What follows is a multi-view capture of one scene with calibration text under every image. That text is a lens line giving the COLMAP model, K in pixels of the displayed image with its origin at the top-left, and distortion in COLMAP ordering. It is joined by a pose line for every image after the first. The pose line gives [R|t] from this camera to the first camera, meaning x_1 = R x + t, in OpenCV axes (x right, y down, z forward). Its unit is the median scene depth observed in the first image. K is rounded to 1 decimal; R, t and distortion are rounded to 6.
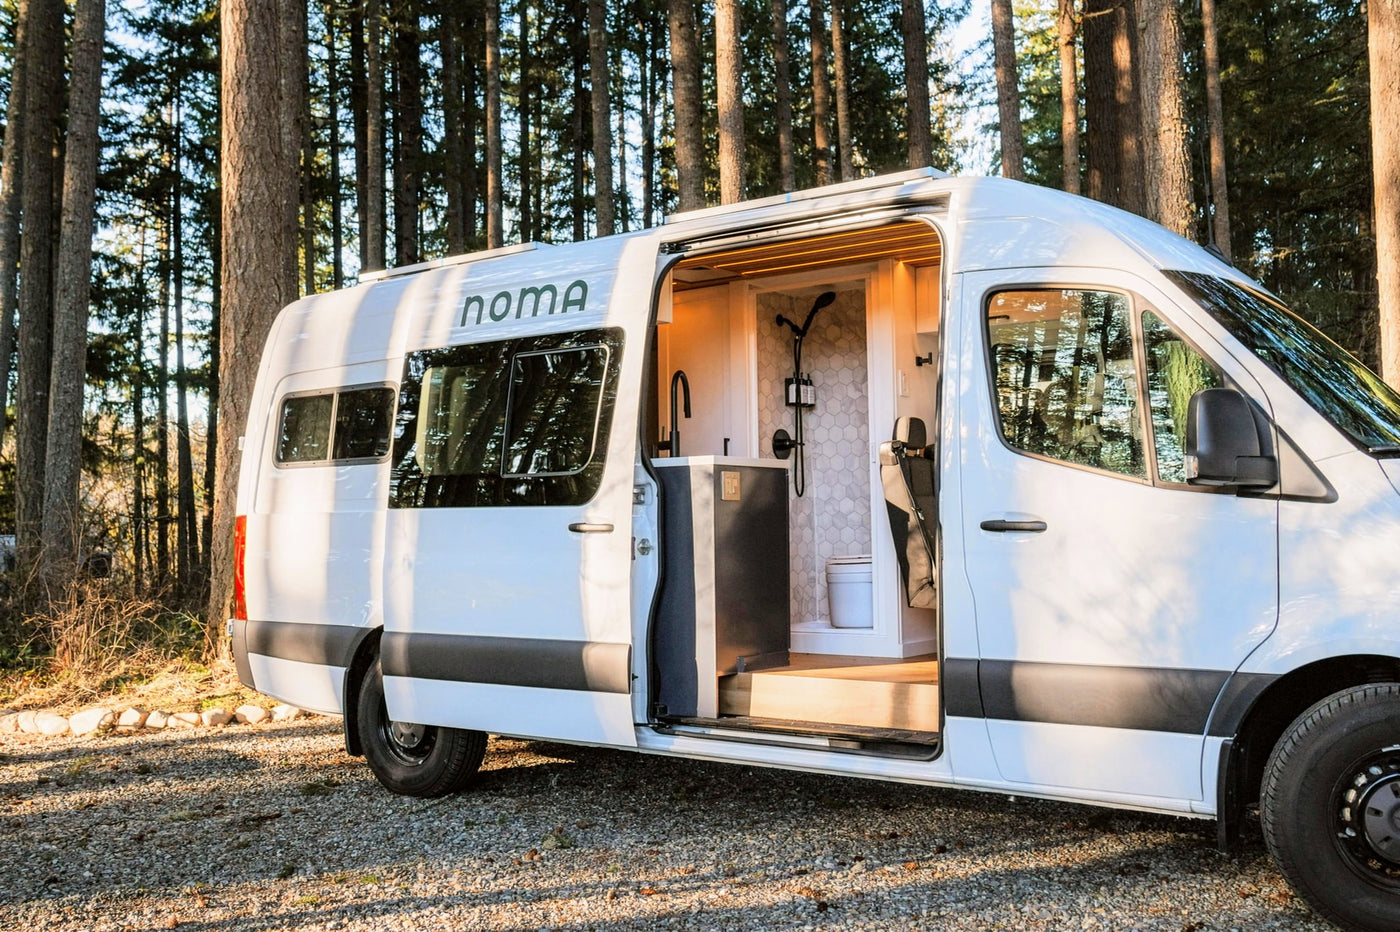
lens RADIAL K [[1394.9, 0, 700.0], [0, 1394.9, 466.0], [0, 0, 1]] dist [-0.036131, -0.009477]
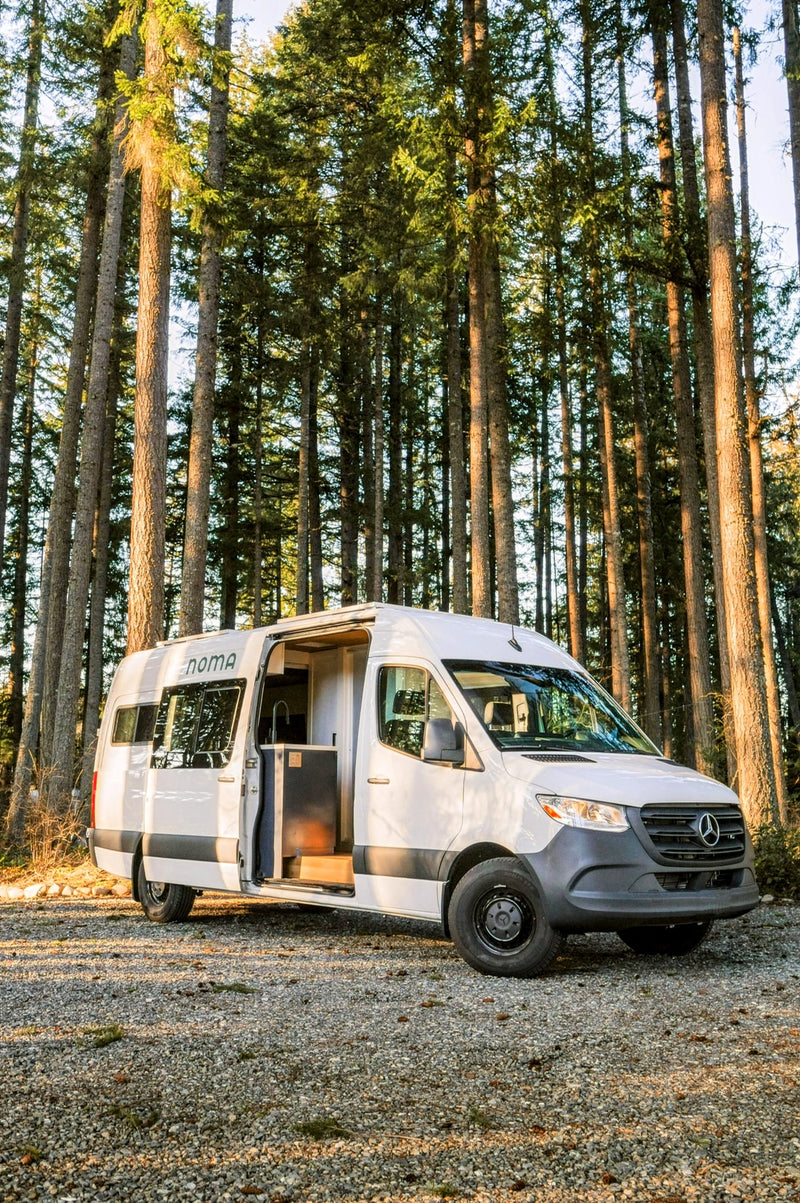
lens RADIAL K [[1198.6, 0, 400.0], [0, 1198.6, 601.5], [0, 0, 1]] dist [-0.036131, -0.009477]
pose [[0.977484, -0.016879, -0.210333, 0.490627], [-0.006861, 0.993726, -0.111632, -0.018243], [0.210898, 0.110561, 0.971235, -0.587081]]
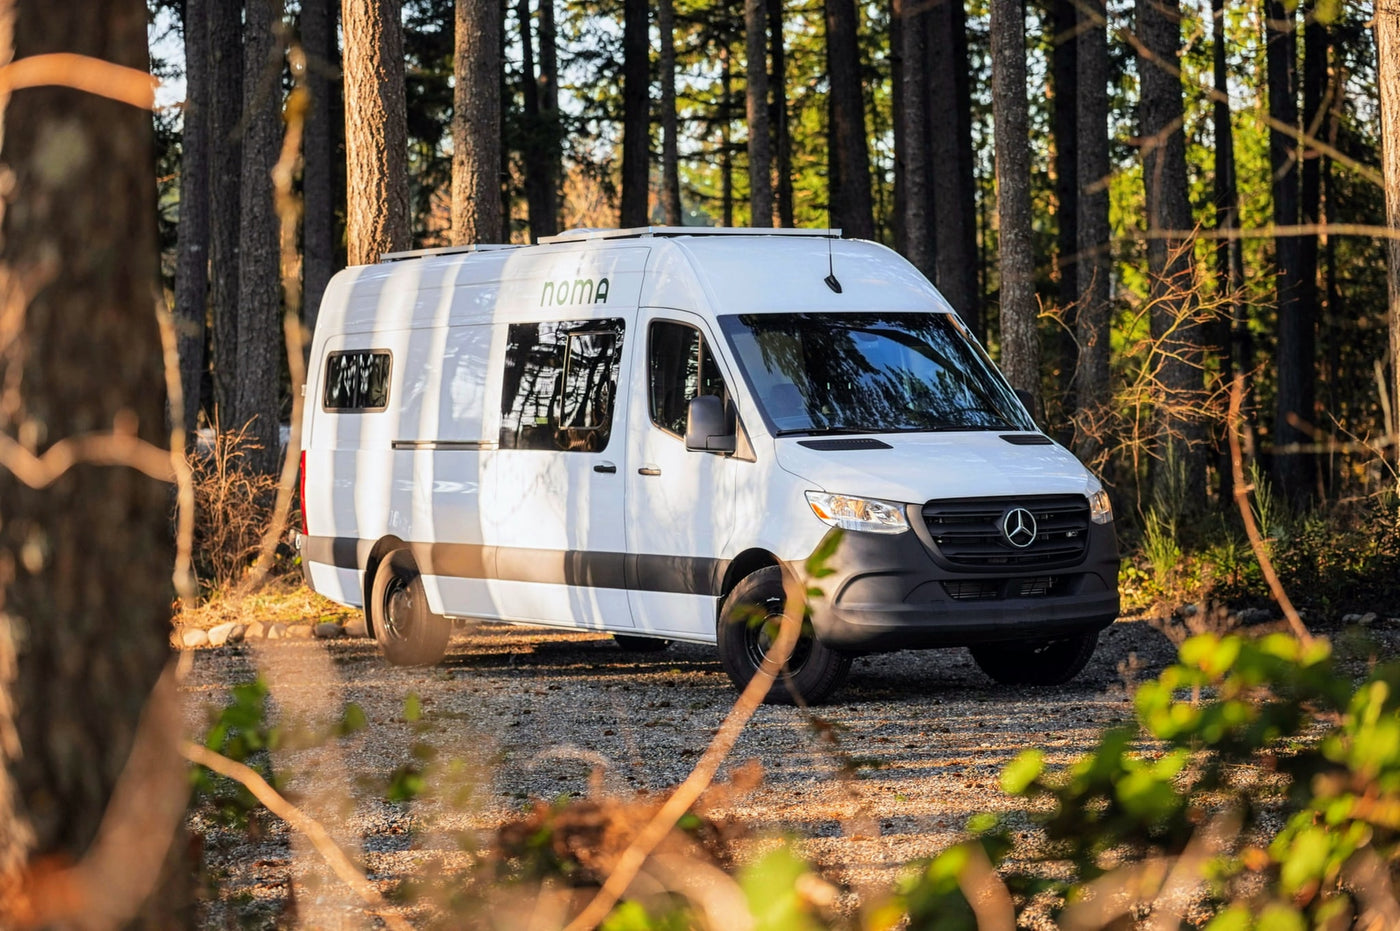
lens RADIAL K [[3606.8, 0, 700.0], [0, 3606.8, 465.5], [0, 0, 1]] dist [-0.065833, -0.314990]
pose [[0.933944, -0.004812, -0.357387, 1.366306], [0.031581, 0.997109, 0.069105, -0.193976], [0.356021, -0.075827, 0.931396, -2.216095]]
